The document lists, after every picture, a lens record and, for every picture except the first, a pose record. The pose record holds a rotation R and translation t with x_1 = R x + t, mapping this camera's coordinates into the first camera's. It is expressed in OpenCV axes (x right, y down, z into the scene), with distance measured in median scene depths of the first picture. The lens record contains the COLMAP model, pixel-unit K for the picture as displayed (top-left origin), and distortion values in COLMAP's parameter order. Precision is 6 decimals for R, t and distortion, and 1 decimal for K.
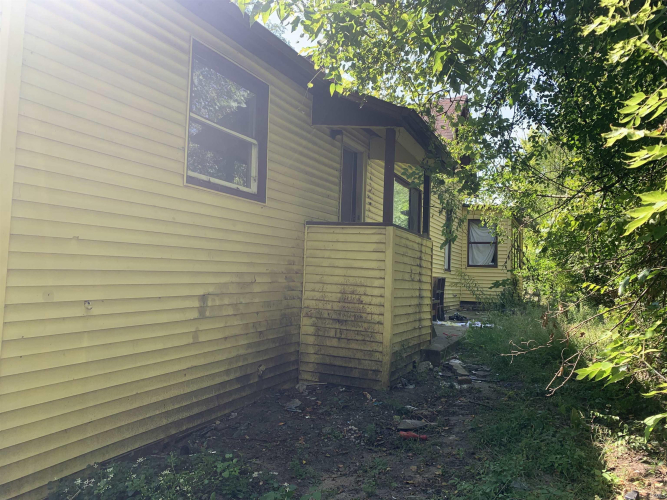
lens RADIAL K [[504.6, 0, 328.6], [0, 504.6, 233.5], [0, 0, 1]] dist [0.080916, -0.006999]
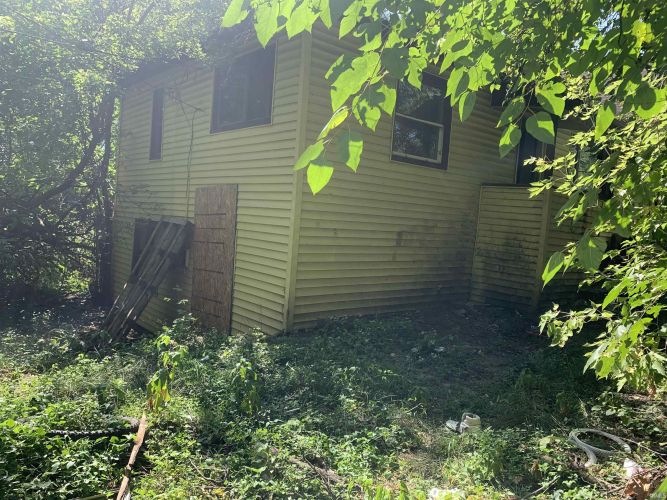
lens RADIAL K [[504.6, 0, 333.1], [0, 504.6, 250.0], [0, 0, 1]] dist [0.080916, -0.006999]
pose [[0.914551, 0.064029, -0.399371, 0.154460], [-0.016279, 0.992417, 0.121832, -0.007272], [0.404143, -0.104920, 0.908658, -0.405479]]
